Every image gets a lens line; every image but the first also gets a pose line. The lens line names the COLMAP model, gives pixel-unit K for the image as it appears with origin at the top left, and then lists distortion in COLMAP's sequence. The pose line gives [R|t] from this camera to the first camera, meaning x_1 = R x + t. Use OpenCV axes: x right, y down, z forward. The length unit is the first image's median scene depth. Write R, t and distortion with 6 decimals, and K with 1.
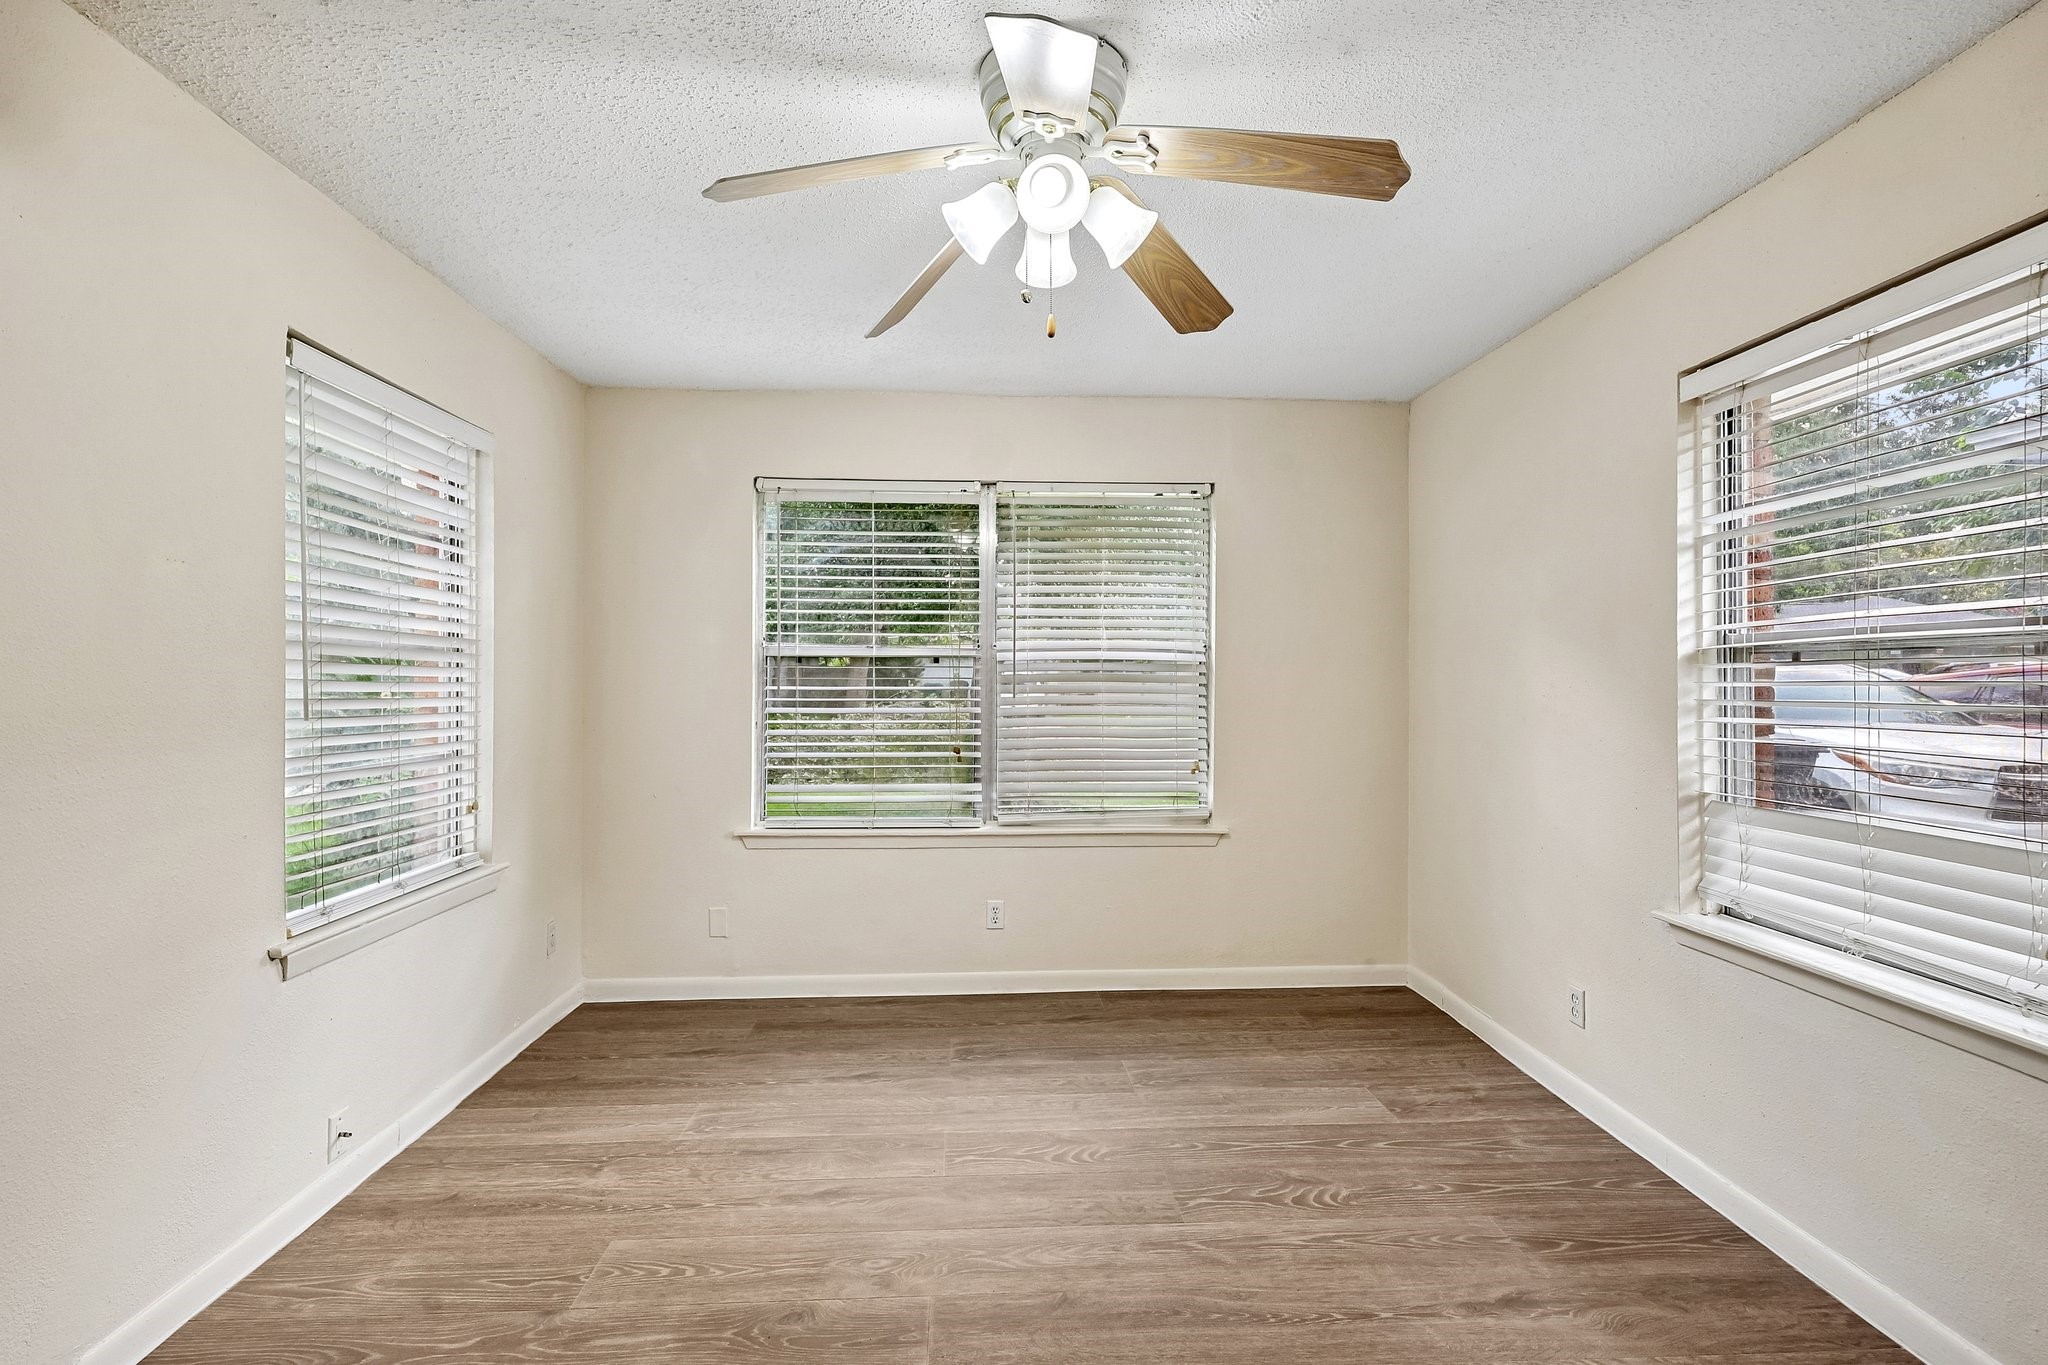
lens RADIAL K [[963.7, 0, 1022.6], [0, 963.7, 695.4], [0, 0, 1]] dist [-0.003807, 0.001571]
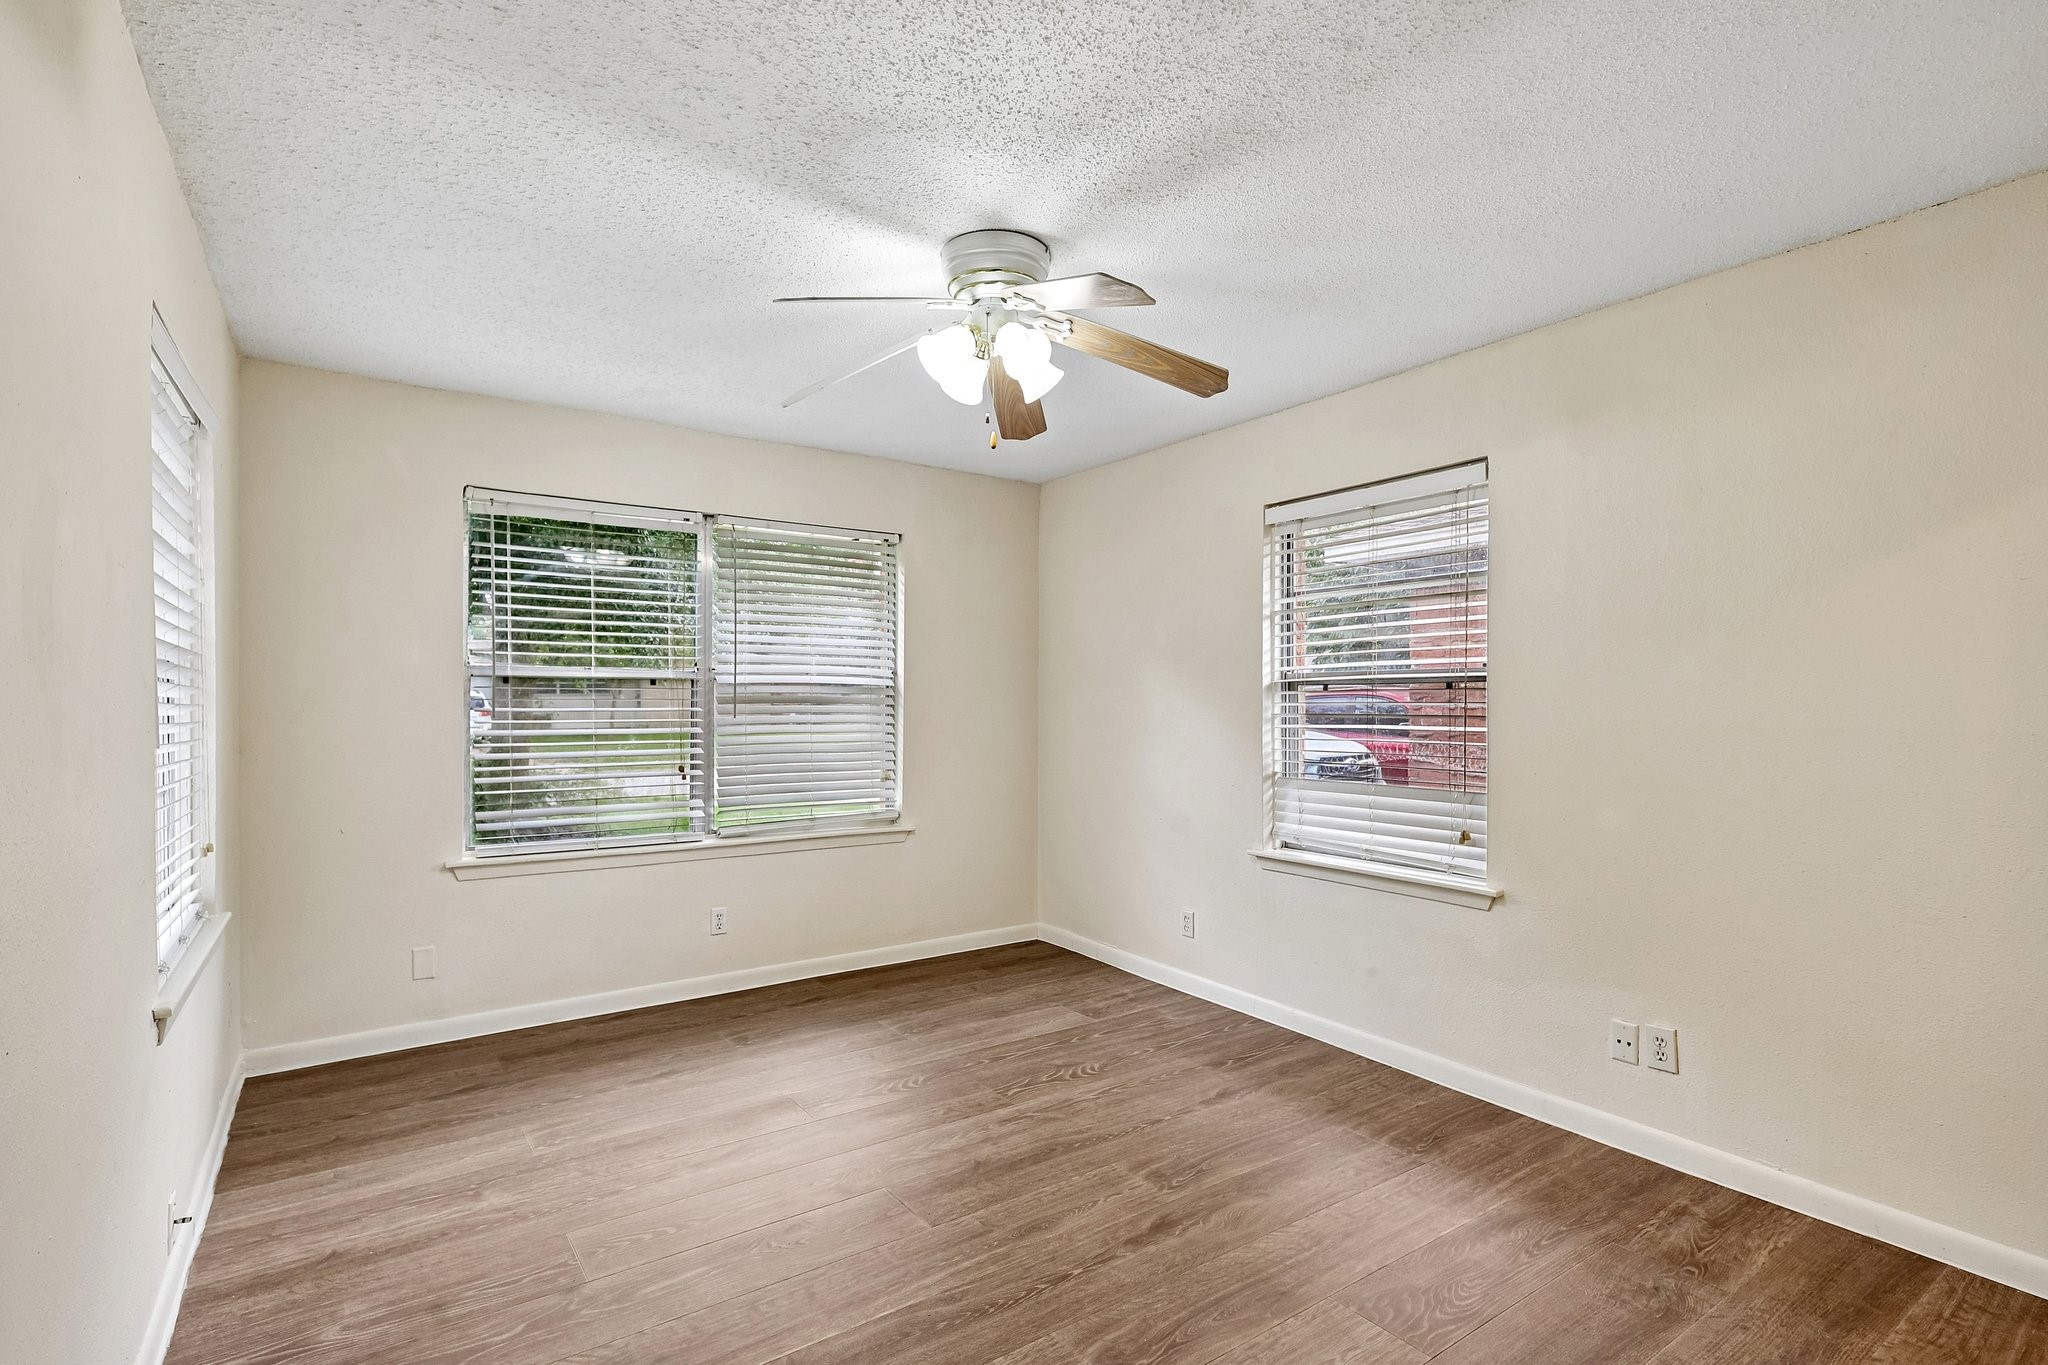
lens RADIAL K [[964.4, 0, 1022.4], [0, 964.4, 736.8], [0, 0, 1]] dist [-0.018514, 0.007647]
pose [[0.849412, -0.019124, 0.527384, -0.400270], [0.008150, 0.999699, 0.023124, 0.001750], [-0.527668, -0.015344, 0.849312, -0.107746]]
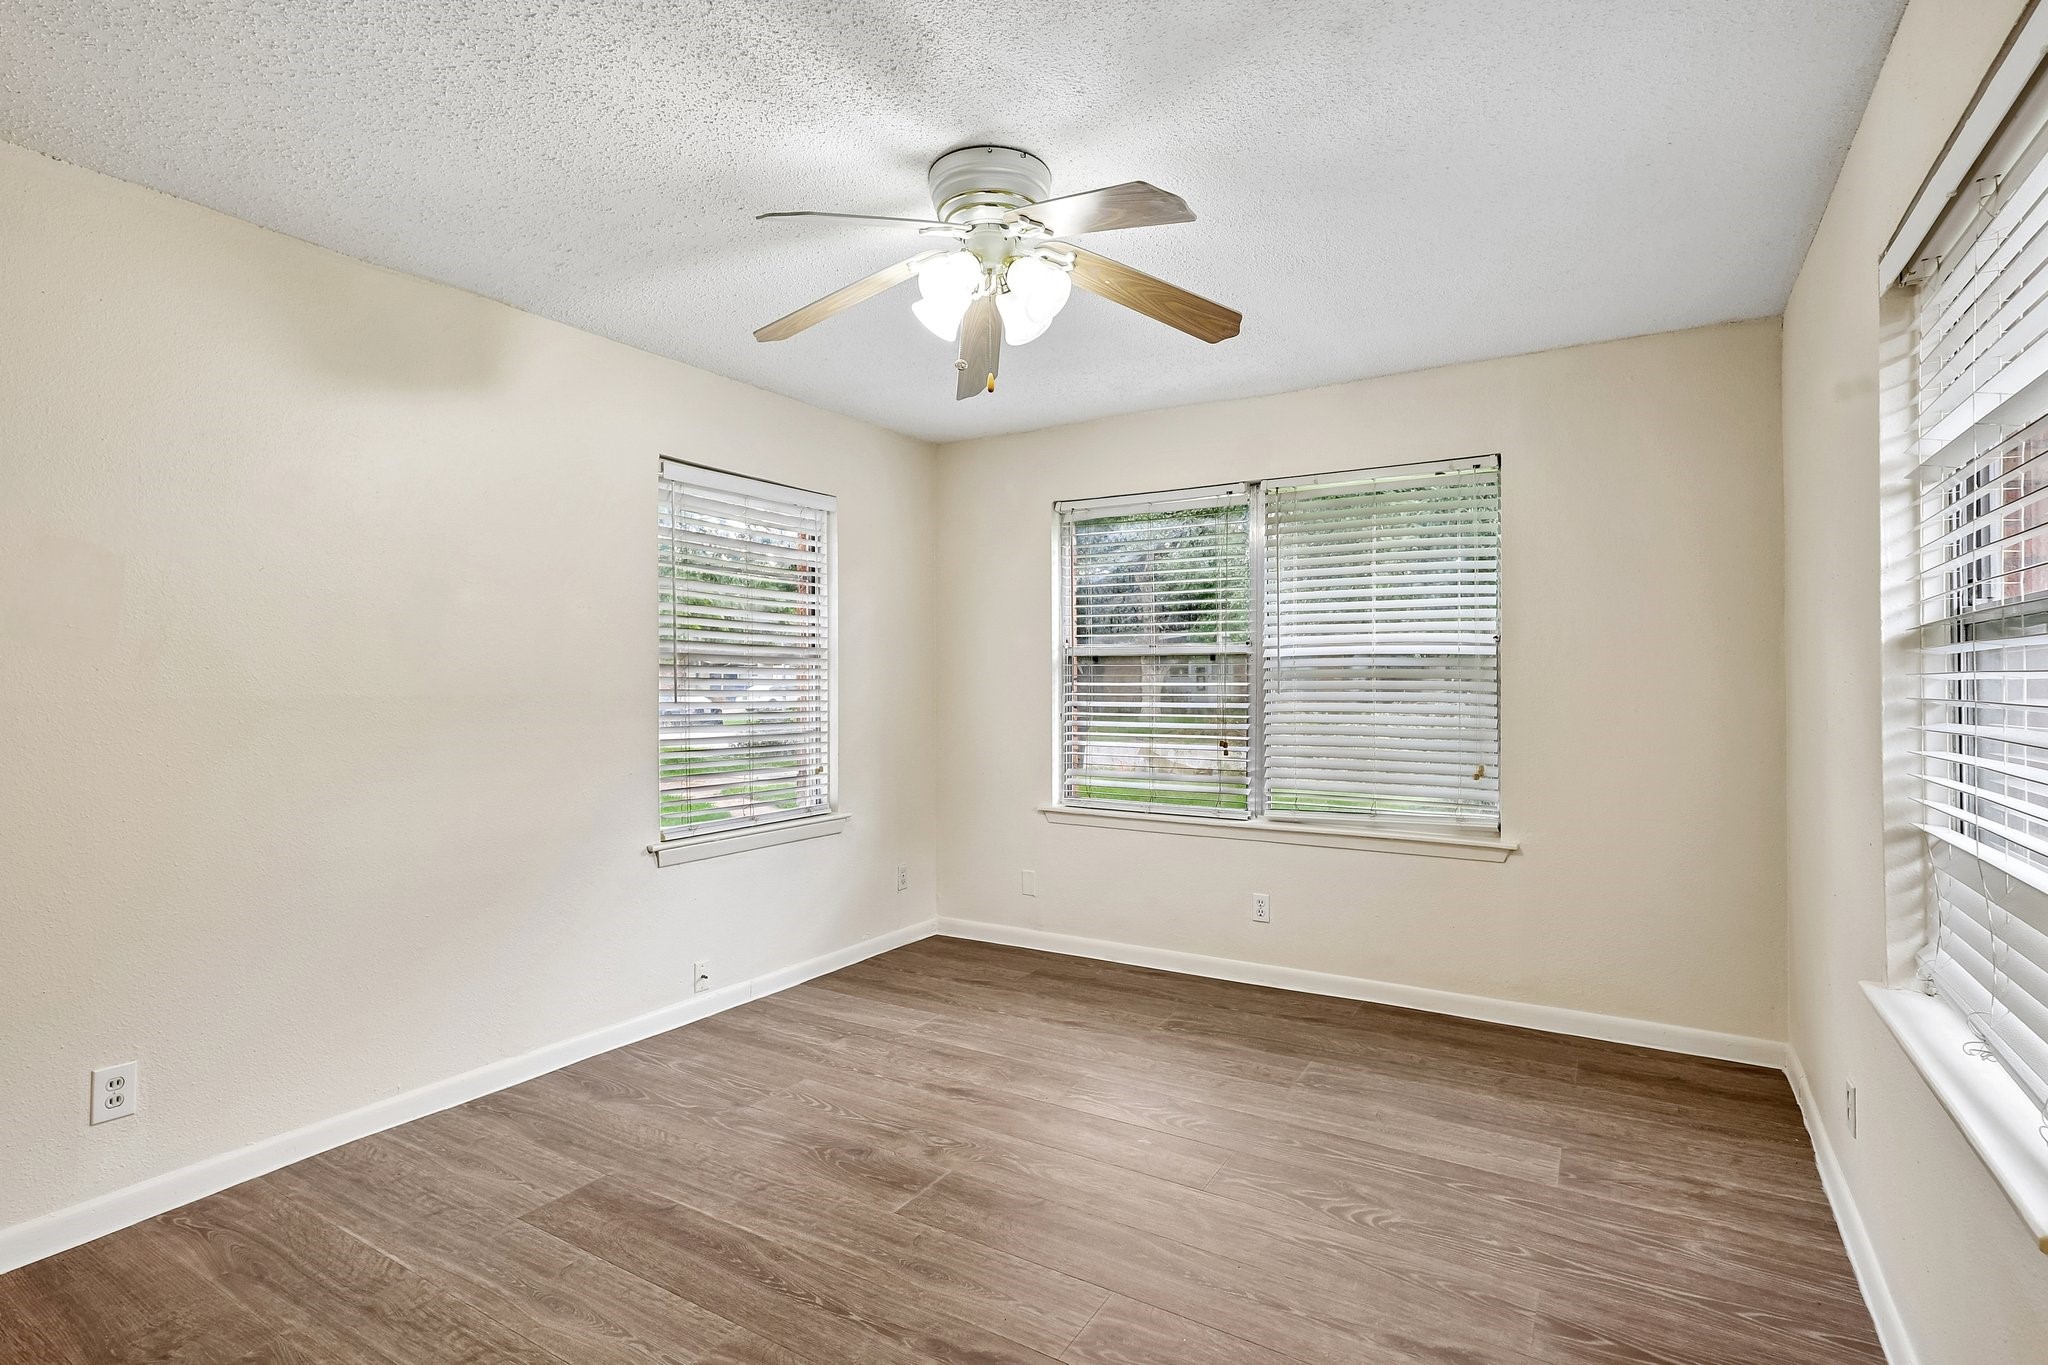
lens RADIAL K [[990.9, 0, 1019.5], [0, 990.9, 698.3], [0, 0, 1]] dist [-0.002045, 0.001262]
pose [[0.822060, 0.008233, -0.569342, 0.471411], [-0.005794, 0.999965, 0.006095, 0.002882], [0.569372, -0.001712, 0.822078, -0.002915]]
